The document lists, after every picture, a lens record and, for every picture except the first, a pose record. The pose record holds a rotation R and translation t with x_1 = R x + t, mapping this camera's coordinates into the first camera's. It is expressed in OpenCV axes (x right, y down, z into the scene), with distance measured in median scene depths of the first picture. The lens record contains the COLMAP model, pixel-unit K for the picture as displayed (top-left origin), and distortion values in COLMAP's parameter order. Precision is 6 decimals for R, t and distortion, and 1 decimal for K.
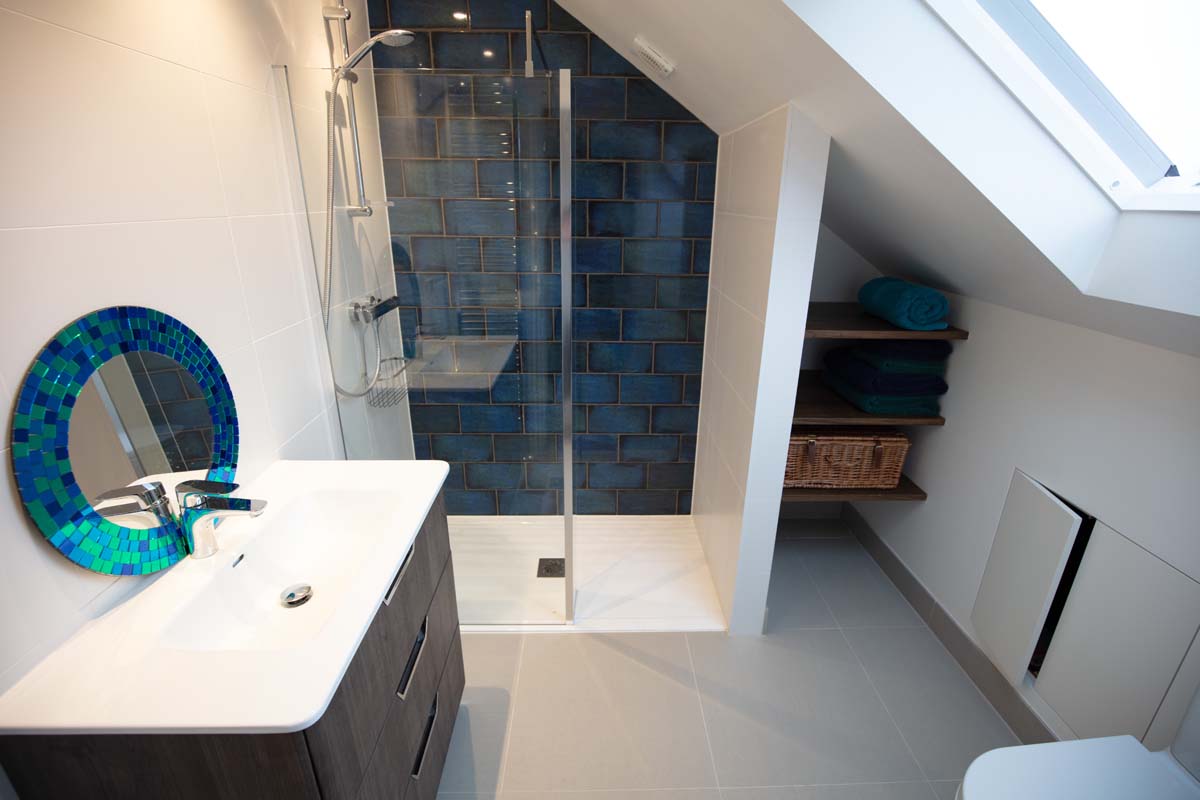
lens RADIAL K [[558.8, 0, 603.4], [0, 558.8, 394.2], [0, 0, 1]] dist [-0.035751, 0.001259]
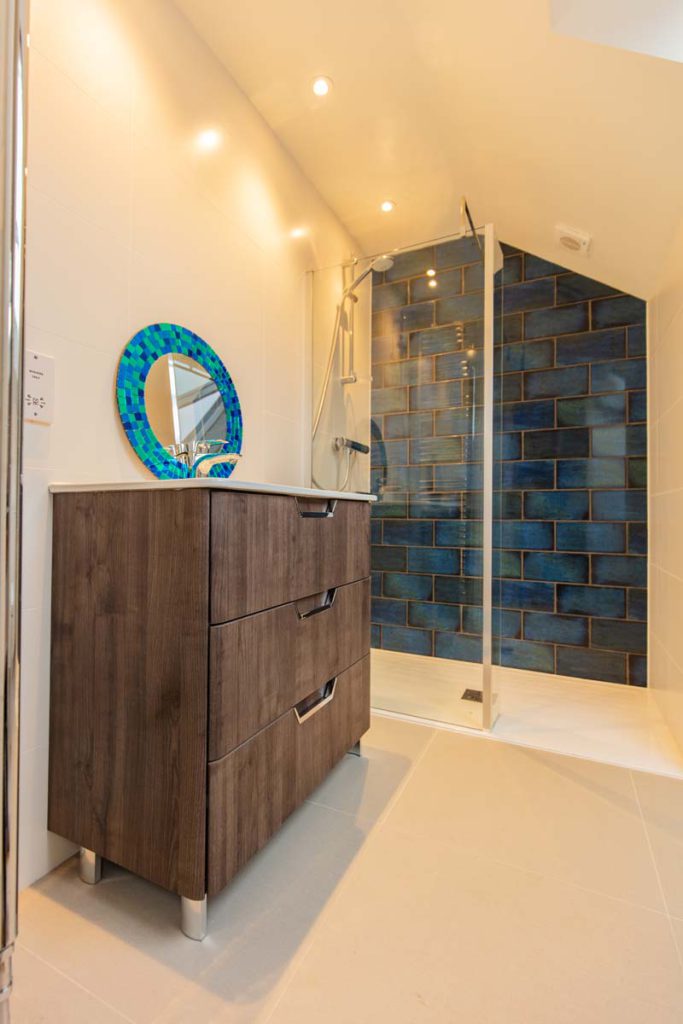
lens RADIAL K [[469.3, 0, 333.4], [0, 469.3, 506.6], [0, 0, 1]] dist [0.006841, -0.003202]
pose [[0.885387, -0.013002, -0.464672, 0.084892], [-0.158106, 0.931591, -0.327323, 0.351960], [0.437141, 0.363275, 0.822763, 0.076542]]
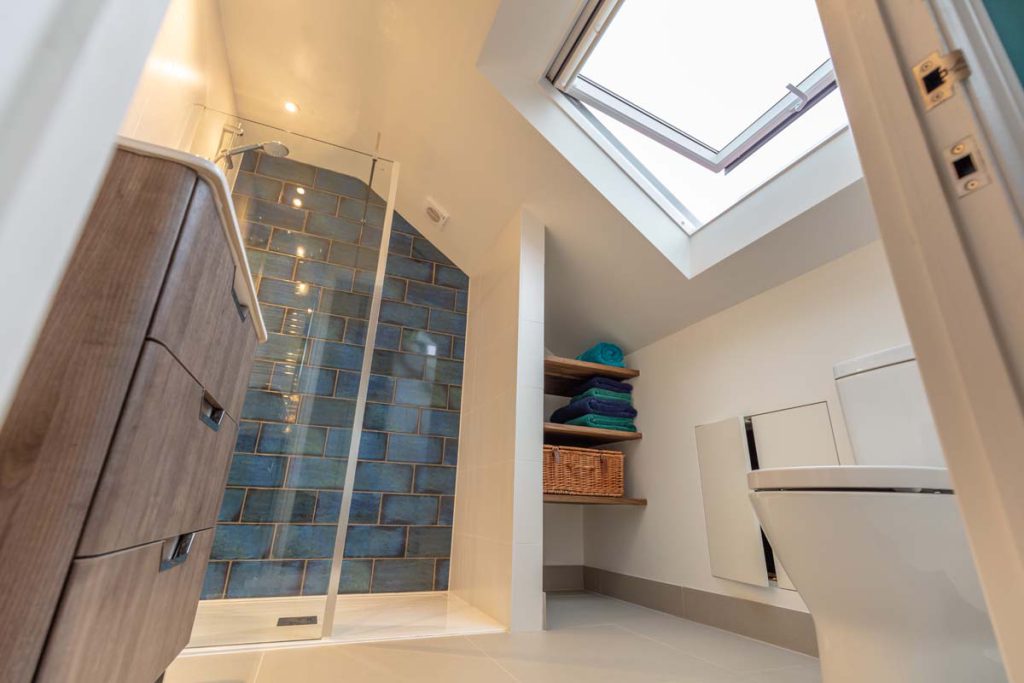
lens RADIAL K [[469.3, 0, 519.3], [0, 469.3, 340.6], [0, 0, 1]] dist [0.006841, -0.003202]
pose [[0.926699, 0.142078, 0.347913, -0.100353], [0.118356, 0.768329, -0.629017, 0.537243], [-0.356681, 0.624087, 0.695193, 0.136396]]
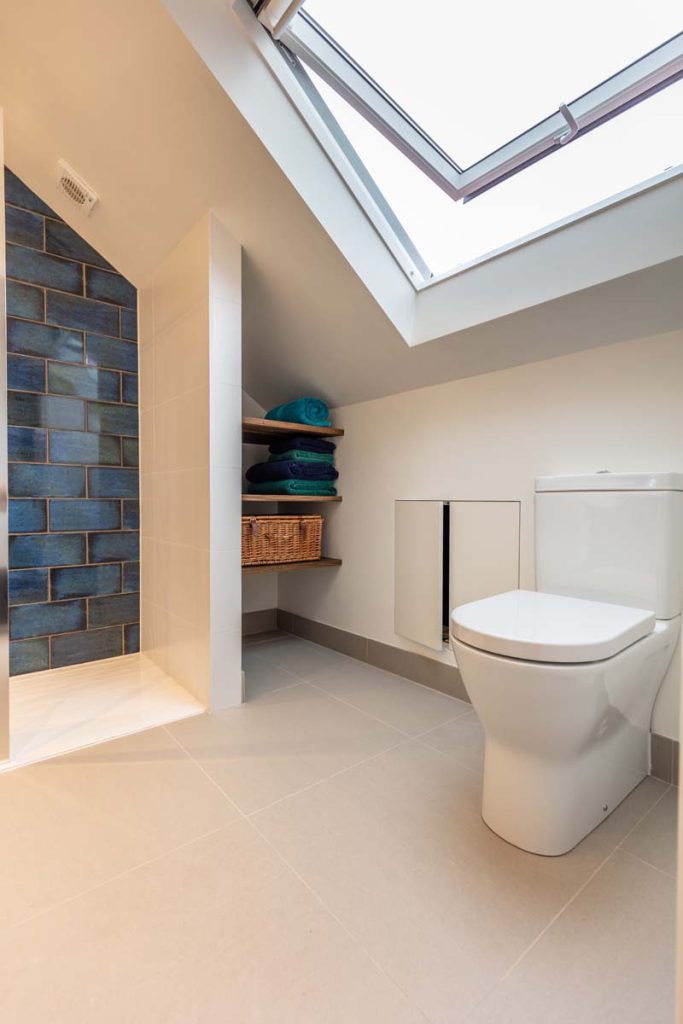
lens RADIAL K [[469.3, 0, 347.8], [0, 469.3, 512.1], [0, 0, 1]] dist [0.006841, -0.003202]
pose [[0.780146, -0.023847, 0.625143, -0.085781], [0.221562, 0.945037, -0.240449, 0.341282], [-0.585049, 0.326093, 0.742550, 0.136740]]
